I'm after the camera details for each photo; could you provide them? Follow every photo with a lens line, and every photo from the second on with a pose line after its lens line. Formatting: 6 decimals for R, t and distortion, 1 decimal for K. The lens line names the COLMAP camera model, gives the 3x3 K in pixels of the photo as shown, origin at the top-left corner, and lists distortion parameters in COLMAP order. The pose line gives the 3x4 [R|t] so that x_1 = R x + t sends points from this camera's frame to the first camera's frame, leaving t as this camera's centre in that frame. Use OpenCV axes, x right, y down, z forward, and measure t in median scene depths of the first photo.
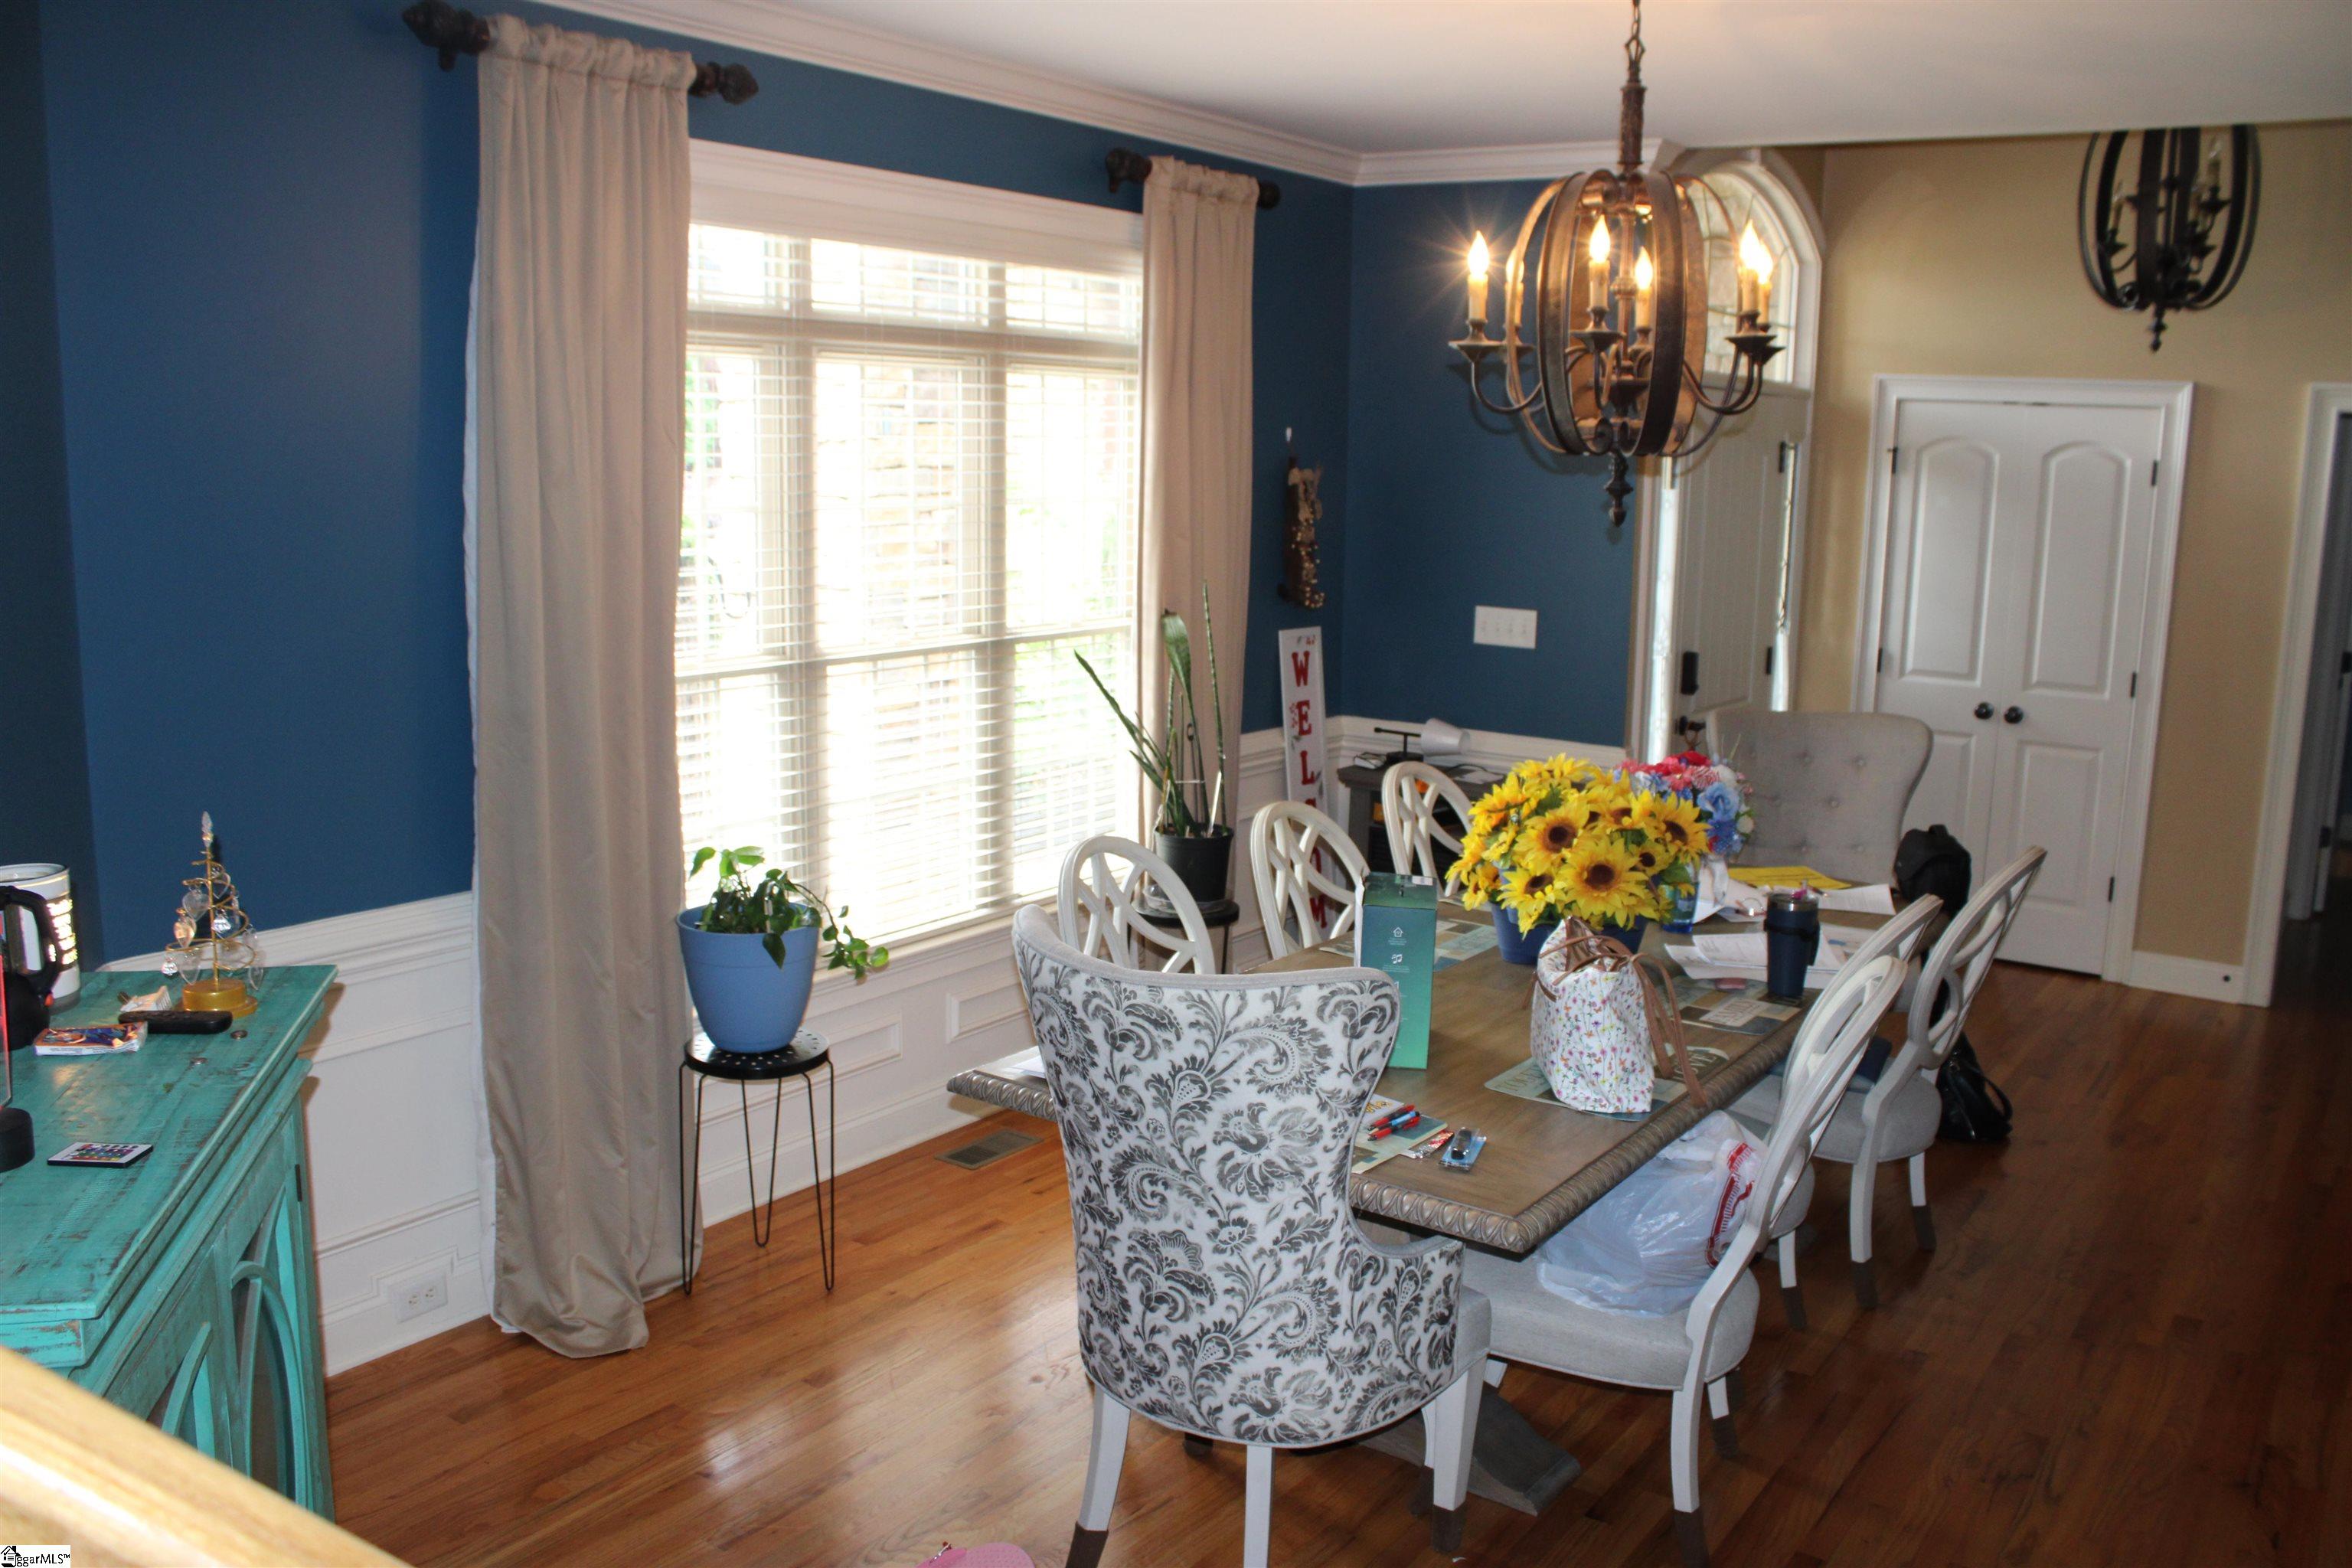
lens RADIAL K [[1958.3, 0, 1163.8], [0, 1958.3, 787.6], [0, 0, 1]] dist [-0.157785, 0.132941]
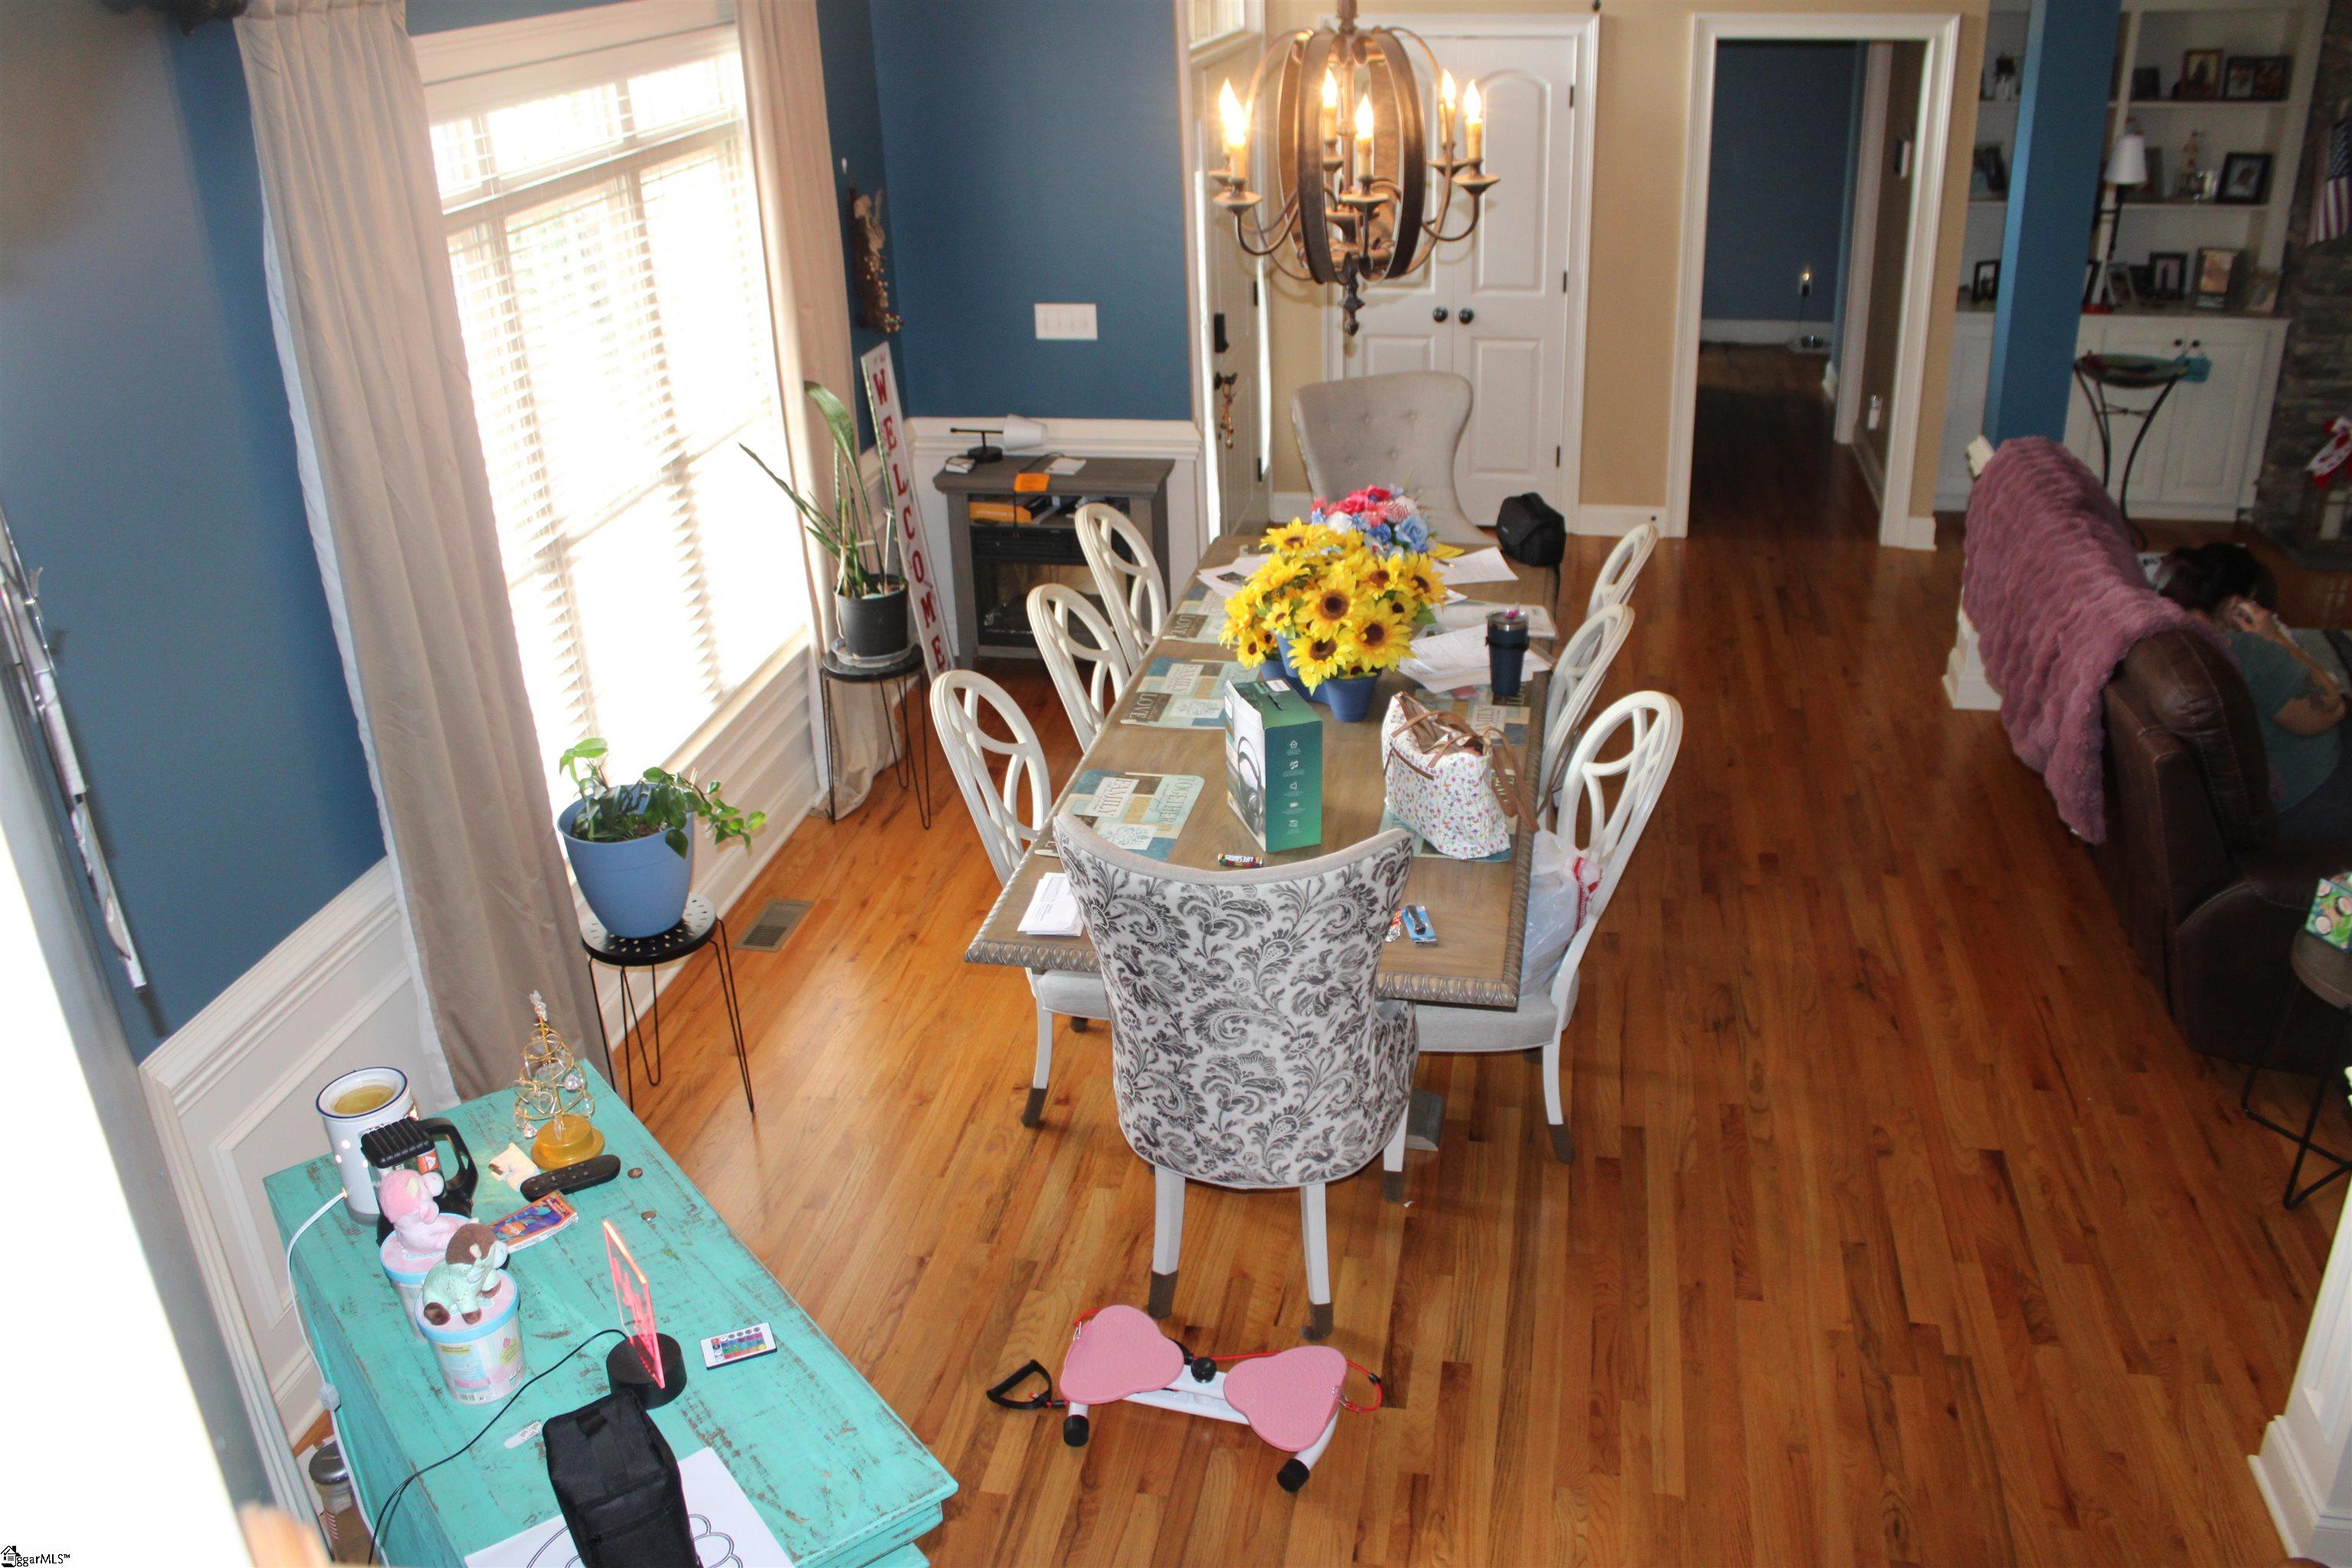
lens RADIAL K [[1958.3, 0, 1196.2], [0, 1958.3, 795.7], [0, 0, 1]] dist [-0.157785, 0.132941]
pose [[0.910155, -0.224620, 0.348087, -0.420304], [0.126136, 0.950607, 0.283612, -0.285407], [-0.394599, -0.214224, 0.893532, -0.076527]]
